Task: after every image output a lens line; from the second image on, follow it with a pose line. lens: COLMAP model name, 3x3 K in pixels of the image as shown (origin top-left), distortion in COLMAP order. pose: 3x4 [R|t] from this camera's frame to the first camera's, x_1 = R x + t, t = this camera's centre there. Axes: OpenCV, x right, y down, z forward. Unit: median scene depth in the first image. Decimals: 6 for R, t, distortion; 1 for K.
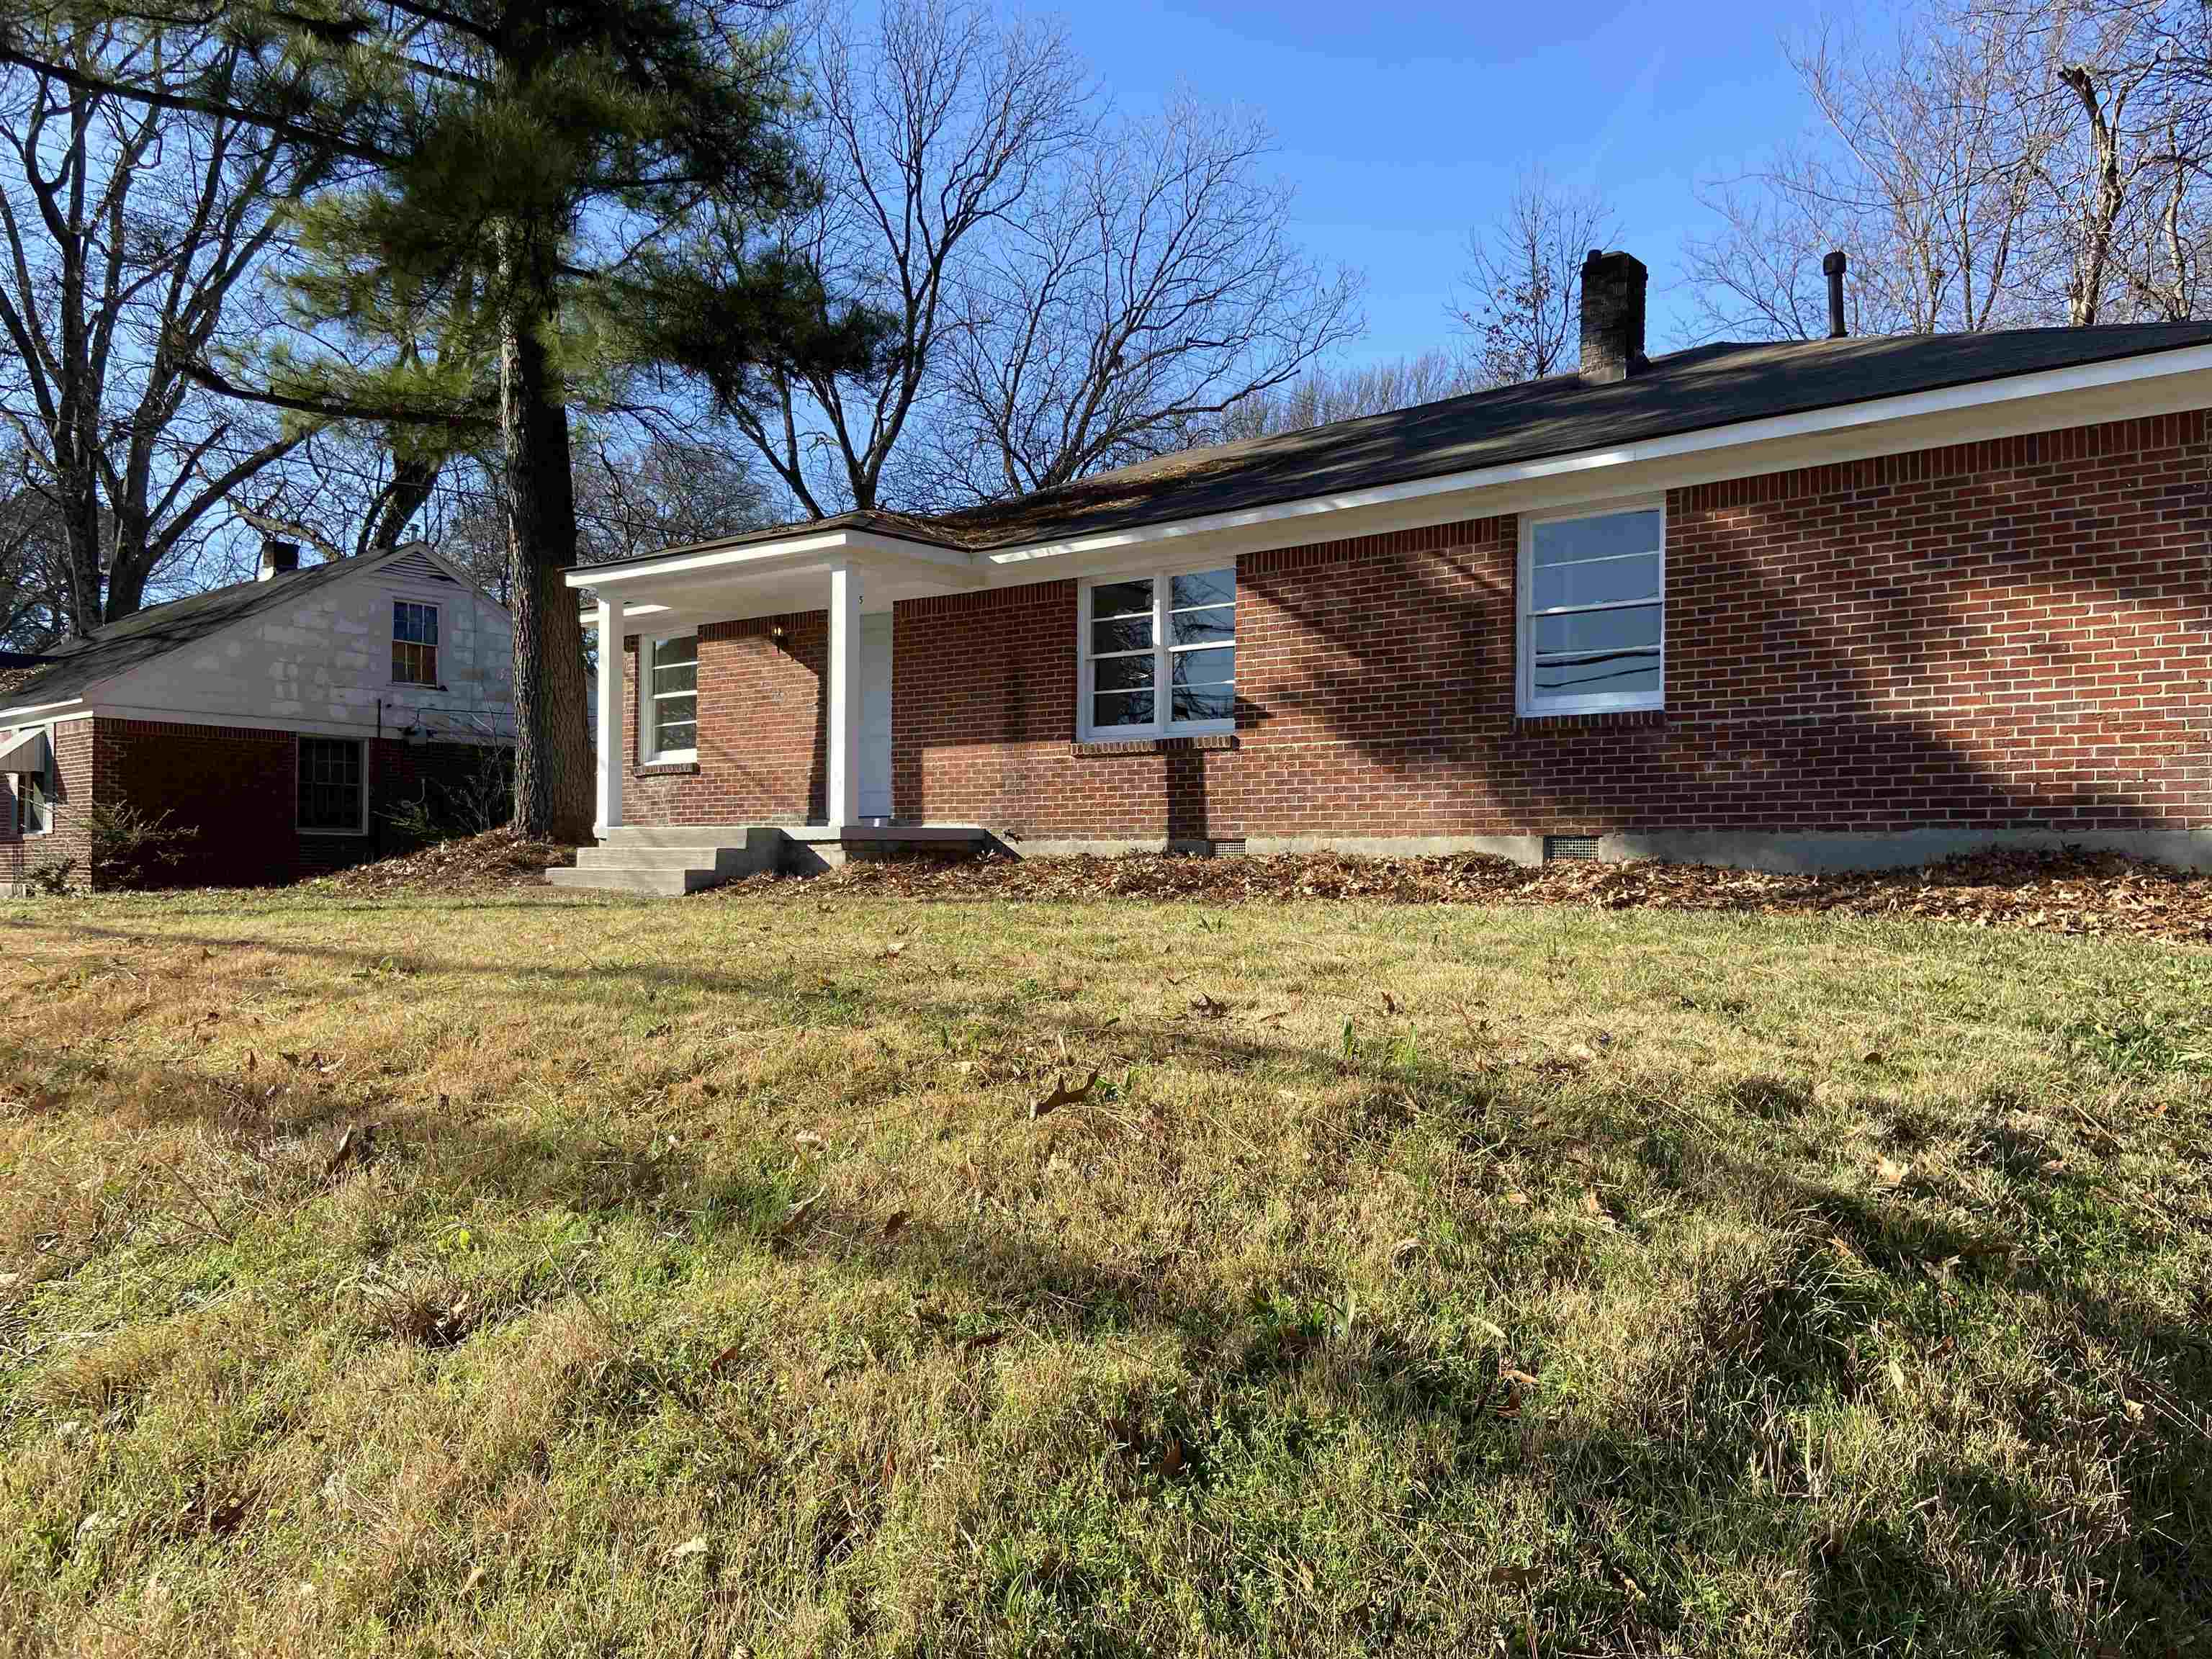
lens RADIAL K [[1659.2, 0, 1101.8], [0, 1659.2, 815.7], [0, 0, 1]] dist [0.121675, -0.151130]
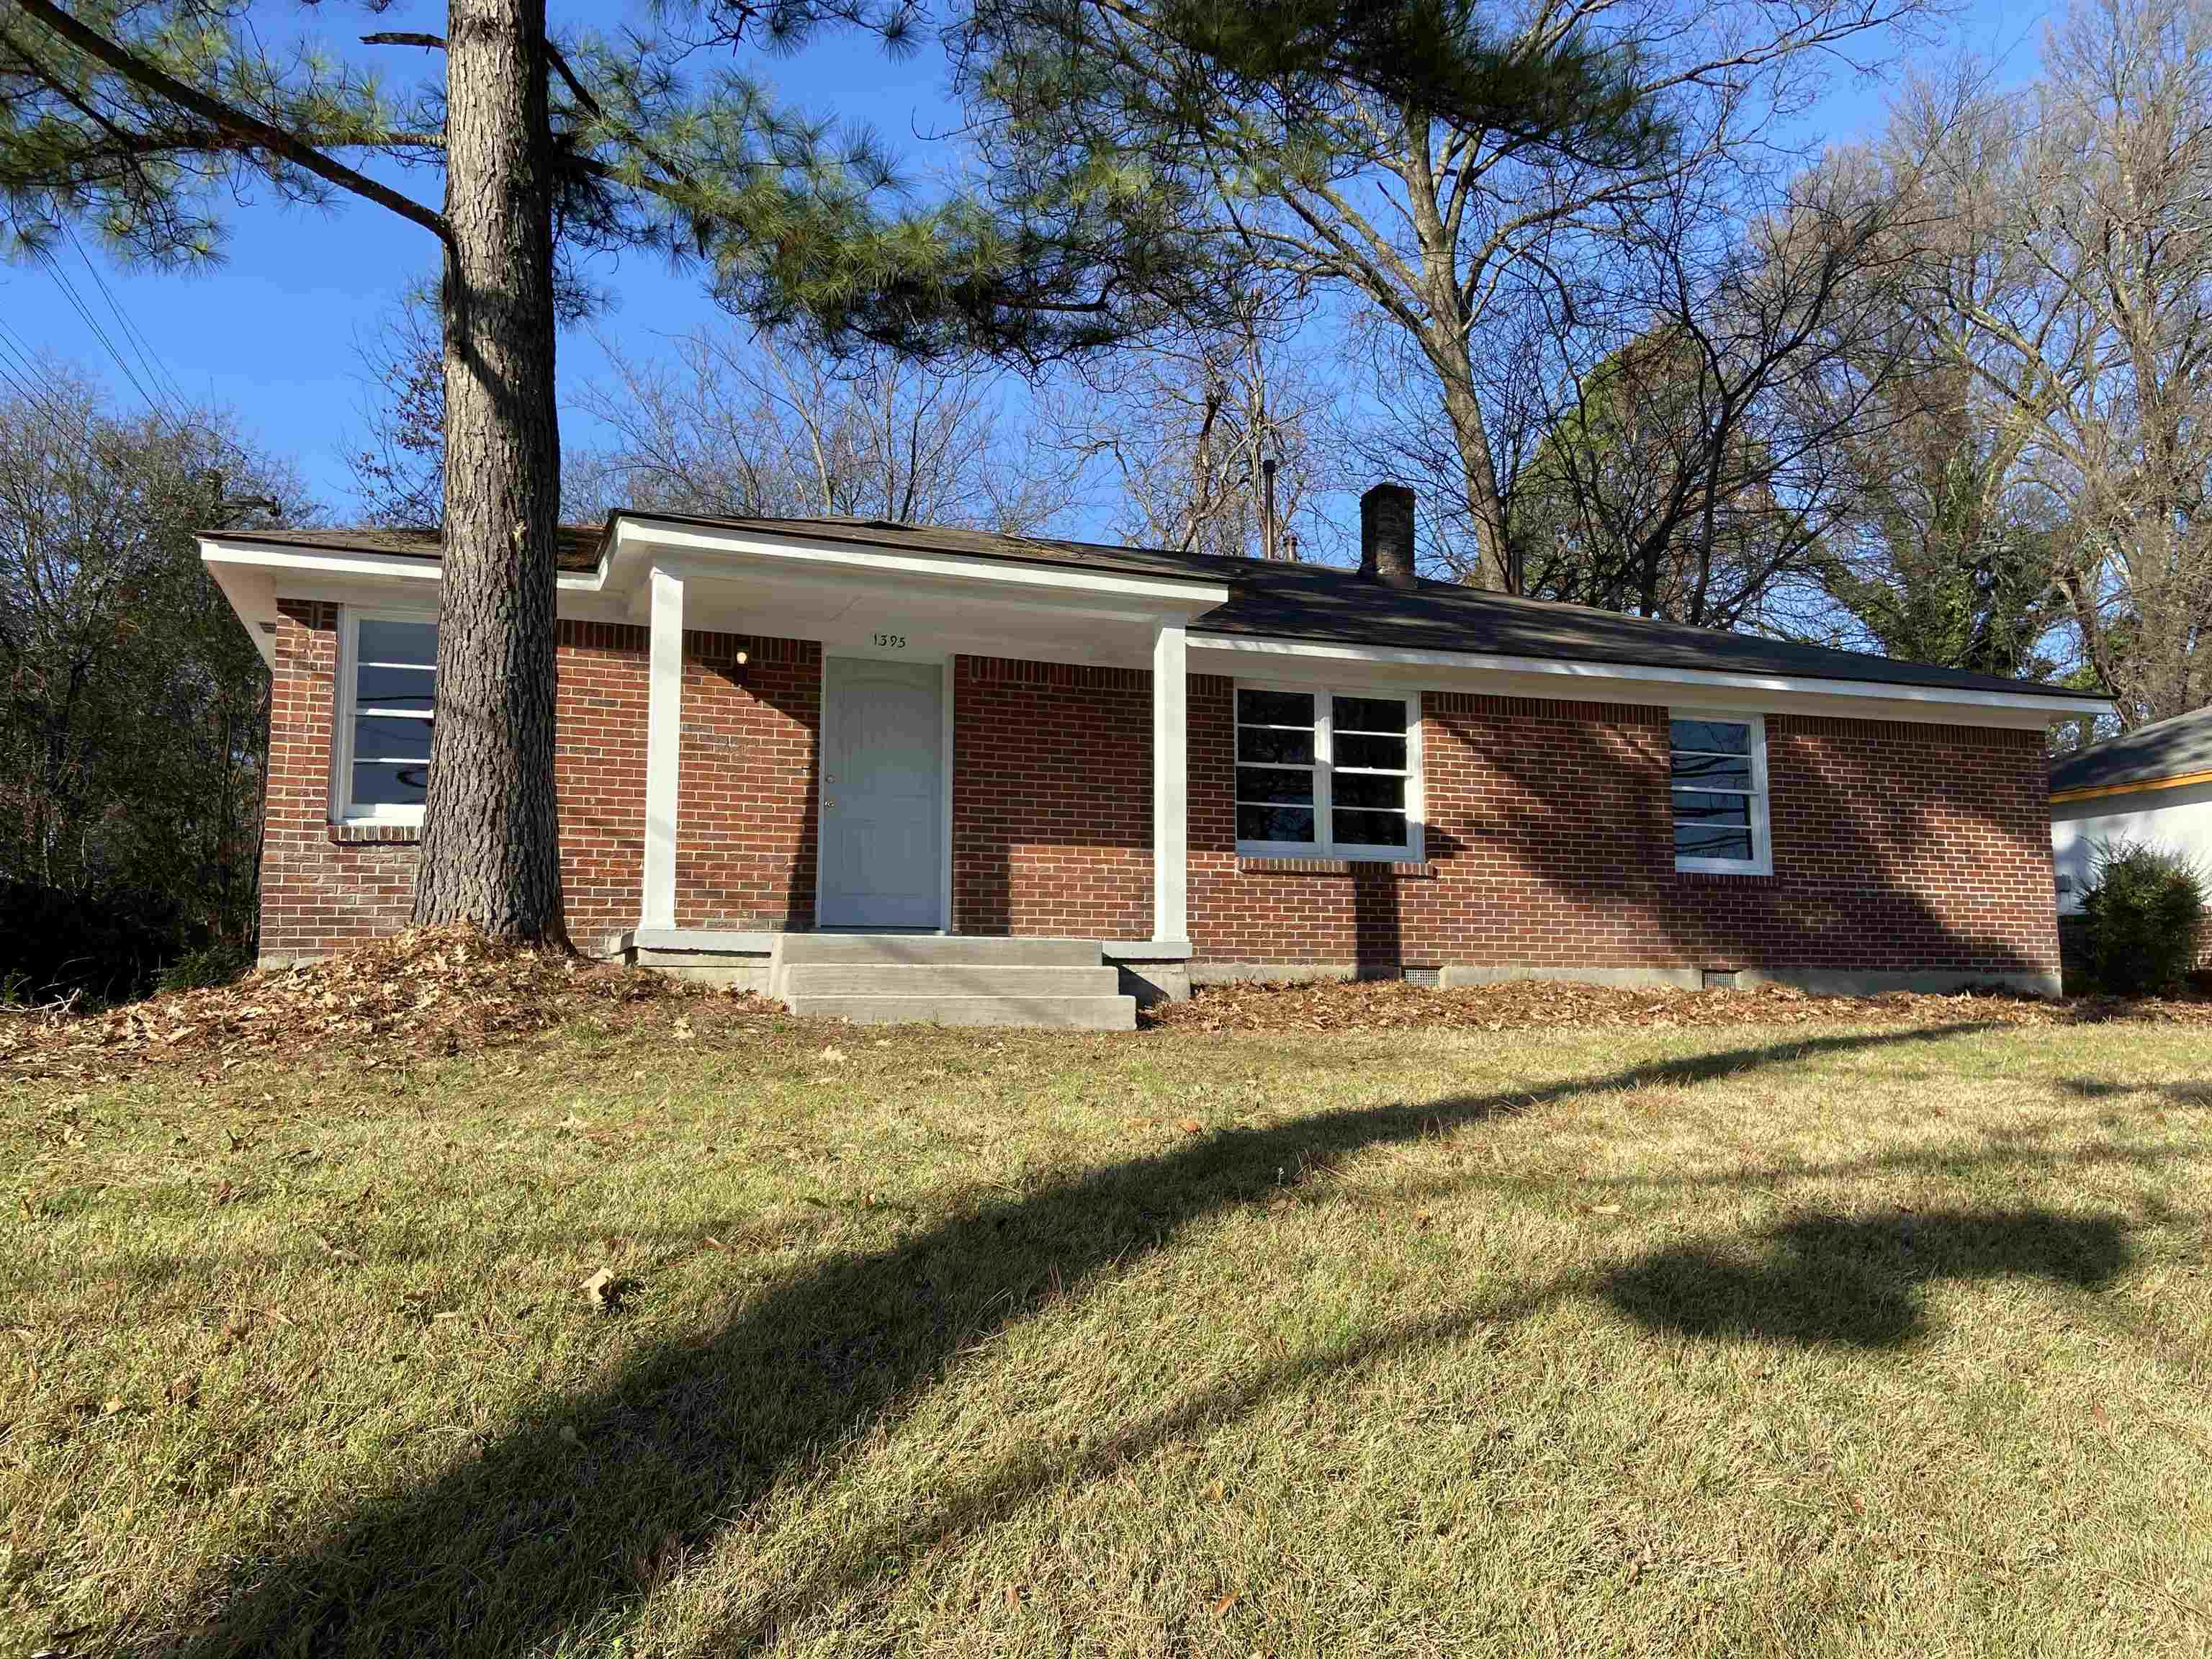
lens RADIAL K [[1609.5, 0, 1104.9], [0, 1609.5, 780.6], [0, 0, 1]] dist [0.092377, 0.000015]
pose [[0.508938, 0.113715, 0.853259, -0.864097], [-0.022697, 0.992664, -0.118756, 0.022890], [-0.860504, 0.041073, 0.507786, 0.657517]]
